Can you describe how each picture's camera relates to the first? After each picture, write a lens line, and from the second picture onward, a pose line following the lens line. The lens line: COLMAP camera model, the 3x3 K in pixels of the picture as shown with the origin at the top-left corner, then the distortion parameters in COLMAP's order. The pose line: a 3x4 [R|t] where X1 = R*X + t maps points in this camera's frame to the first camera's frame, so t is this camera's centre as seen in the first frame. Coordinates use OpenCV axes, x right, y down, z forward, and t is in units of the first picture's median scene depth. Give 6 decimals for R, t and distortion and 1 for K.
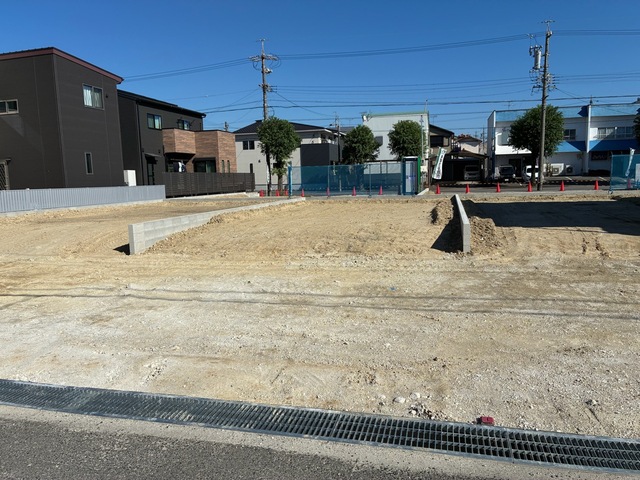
lens RADIAL K [[484.0, 0, 320.0], [0, 484.0, 240.0], [0, 0, 1]] dist [0.017568, -0.006959]
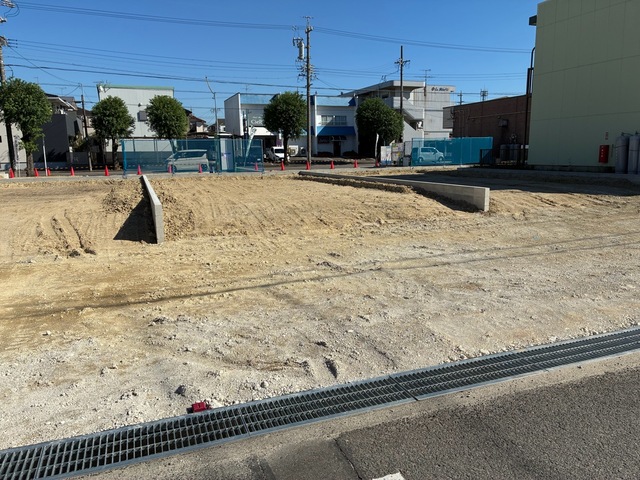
lens RADIAL K [[487.8, 0, 321.2], [0, 487.8, 236.0], [0, 0, 1]] dist [0.029461, -0.011833]
pose [[0.812763, -0.086814, 0.576090, -0.196917], [0.070053, 0.996224, 0.051295, -0.000857], [-0.578368, -0.001334, 0.815775, 0.053933]]
